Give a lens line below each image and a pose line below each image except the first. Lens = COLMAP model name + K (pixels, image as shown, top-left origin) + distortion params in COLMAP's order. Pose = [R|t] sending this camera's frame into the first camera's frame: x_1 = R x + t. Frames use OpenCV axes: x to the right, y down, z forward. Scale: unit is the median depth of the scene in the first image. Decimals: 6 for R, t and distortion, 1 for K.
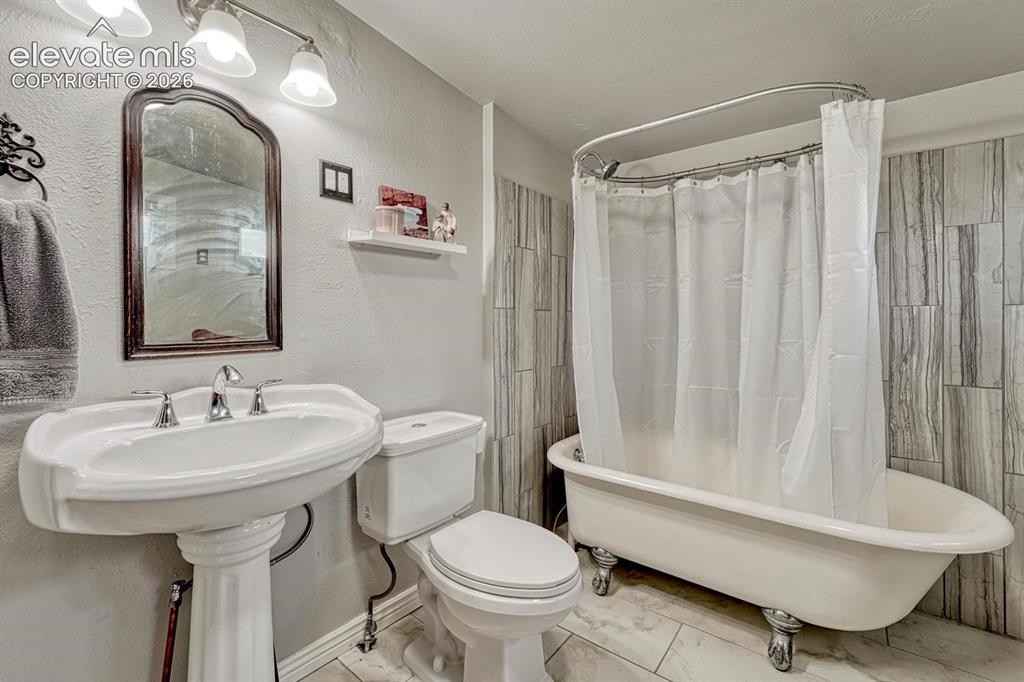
lens RADIAL K [[430.3, 0, 524.5], [0, 430.3, 324.9], [0, 0, 1]] dist [-0.010939, -0.000036]
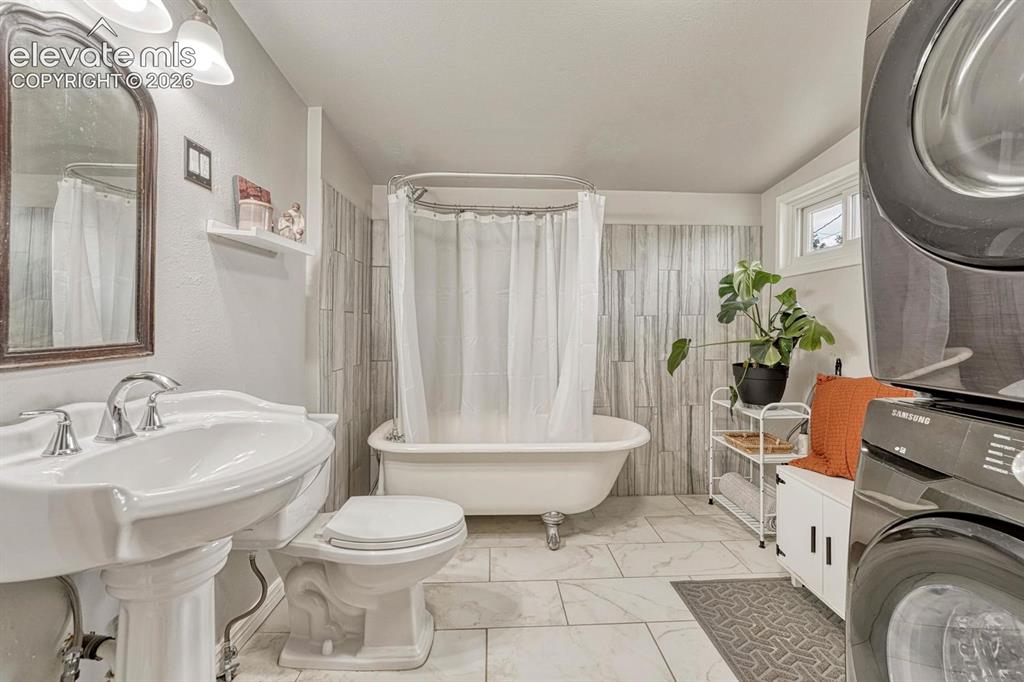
lens RADIAL K [[423.9, 0, 513.4], [0, 423.9, 327.6], [0, 0, 1]] dist [-0.008262, 0.000208]
pose [[0.772093, 0.000146, 0.635509, -0.425569], [-0.002215, 0.999995, 0.002461, 0.000440], [-0.635505, -0.003308, 0.772090, -0.077155]]
